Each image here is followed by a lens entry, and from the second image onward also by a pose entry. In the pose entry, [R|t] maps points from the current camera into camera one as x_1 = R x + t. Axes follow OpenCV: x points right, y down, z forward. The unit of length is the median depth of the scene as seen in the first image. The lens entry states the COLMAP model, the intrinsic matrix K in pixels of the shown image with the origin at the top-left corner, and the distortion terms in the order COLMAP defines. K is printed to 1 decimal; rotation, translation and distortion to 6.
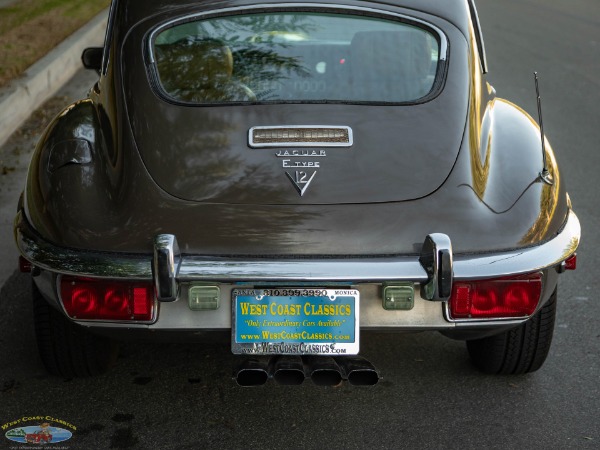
lens RADIAL K [[1404.0, 0, 300.0], [0, 1404.0, 225.0], [0, 0, 1]] dist [0.055222, -0.118343]
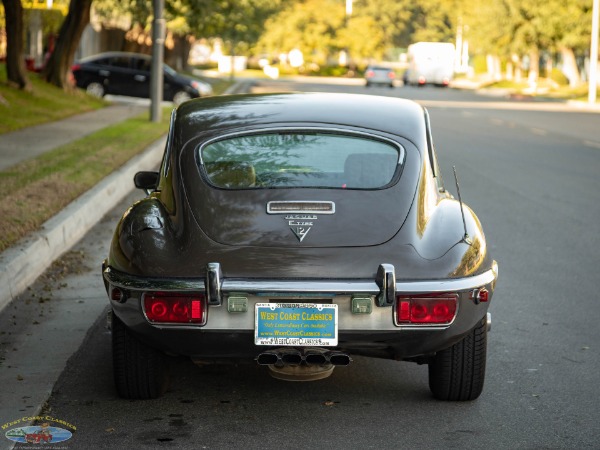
lens RADIAL K [[1923.1, 0, 279.3], [0, 1923.1, 224.8], [0, 0, 1]] dist [0.151337, -0.238359]
pose [[0.999530, 0.006006, -0.030076, 0.040485], [-0.010157, 0.990125, -0.139819, 0.251579], [0.028939, 0.140058, 0.989720, -1.082844]]
